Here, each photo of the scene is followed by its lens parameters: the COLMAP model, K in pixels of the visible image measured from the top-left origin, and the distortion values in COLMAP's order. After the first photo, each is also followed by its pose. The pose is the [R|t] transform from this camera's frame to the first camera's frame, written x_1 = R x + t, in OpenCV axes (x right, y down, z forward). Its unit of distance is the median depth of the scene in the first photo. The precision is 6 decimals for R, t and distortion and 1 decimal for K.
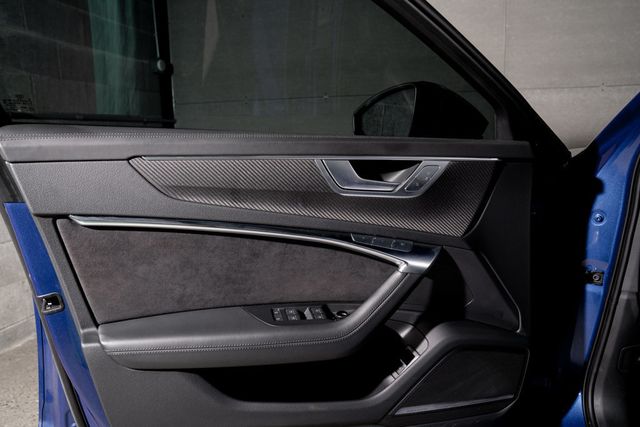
lens RADIAL K [[491.9, 0, 320.0], [0, 491.9, 213.5], [0, 0, 1]] dist [-0.045107, 0.004038]
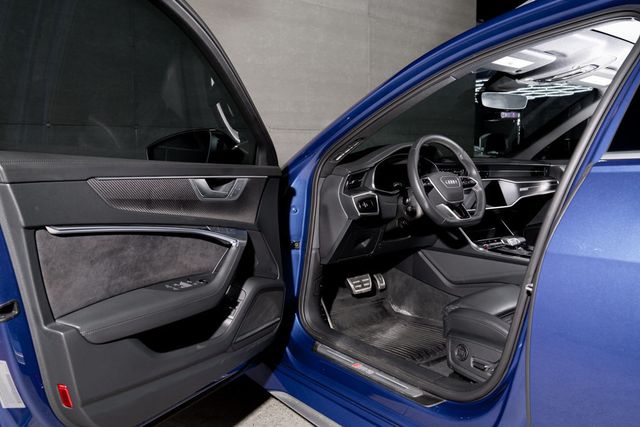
lens RADIAL K [[491.9, 0, 320.0], [0, 491.9, 213.5], [0, 0, 1]] dist [-0.045107, 0.004038]
pose [[0.648878, -0.072471, 0.757433, -0.853060], [0.118189, 0.992971, -0.006244, 0.052222], [-0.751657, 0.093572, 0.652883, -0.262151]]
